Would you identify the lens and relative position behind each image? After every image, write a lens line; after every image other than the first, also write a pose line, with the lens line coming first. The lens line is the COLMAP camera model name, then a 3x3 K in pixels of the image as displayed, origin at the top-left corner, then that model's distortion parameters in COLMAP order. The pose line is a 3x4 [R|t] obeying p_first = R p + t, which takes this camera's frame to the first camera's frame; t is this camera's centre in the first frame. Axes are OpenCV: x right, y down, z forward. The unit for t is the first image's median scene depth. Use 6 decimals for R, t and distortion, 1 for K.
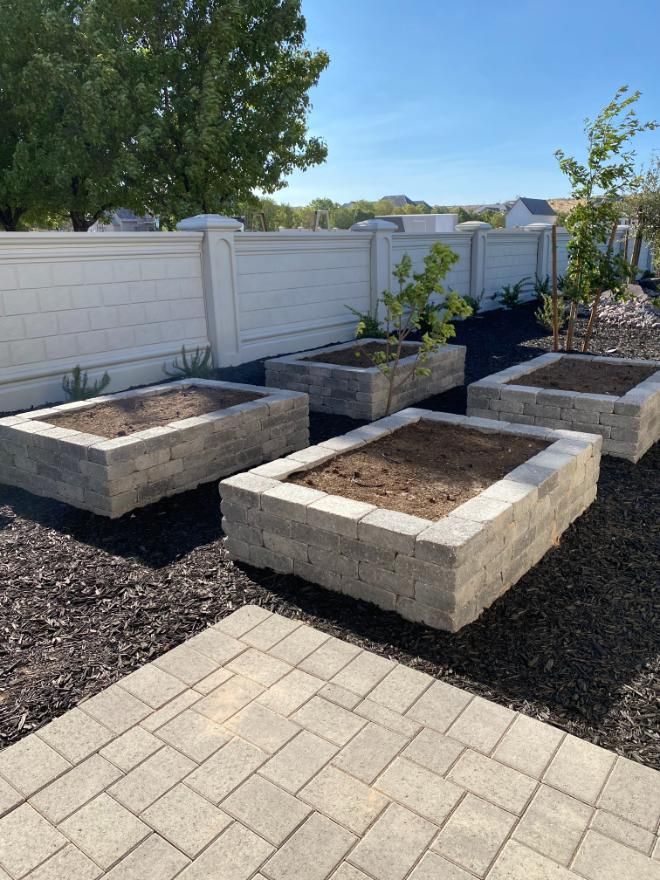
lens RADIAL K [[657.4, 0, 330.0], [0, 657.4, 440.0], [0, 0, 1]] dist [0.006063, -0.000271]
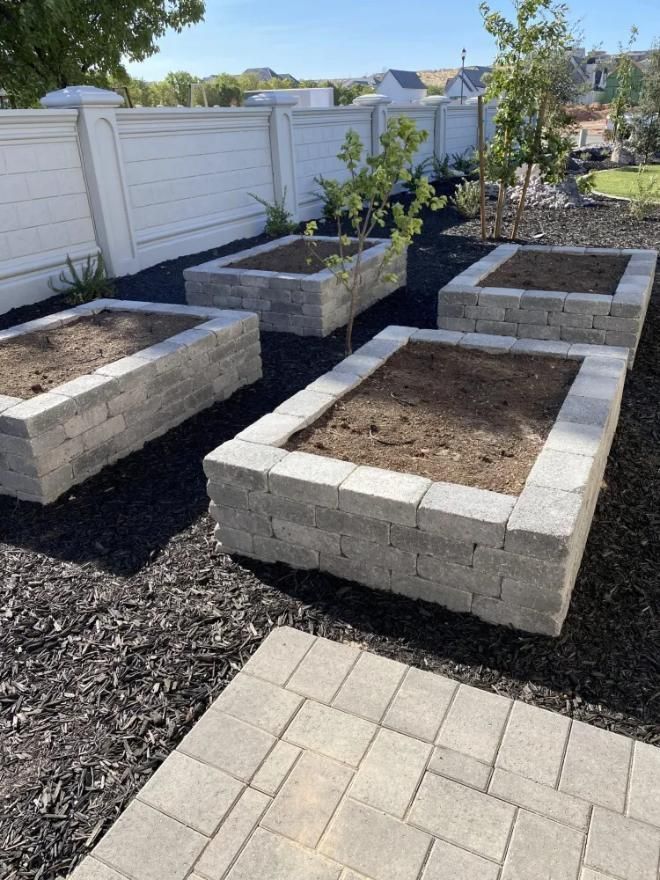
lens RADIAL K [[657.4, 0, 330.0], [0, 657.4, 440.0], [0, 0, 1]] dist [0.006063, -0.000271]
pose [[0.982888, -0.095623, 0.157443, -0.120008], [0.069496, 0.984041, 0.163807, -0.058140], [-0.170594, -0.150063, 0.973847, 0.211398]]
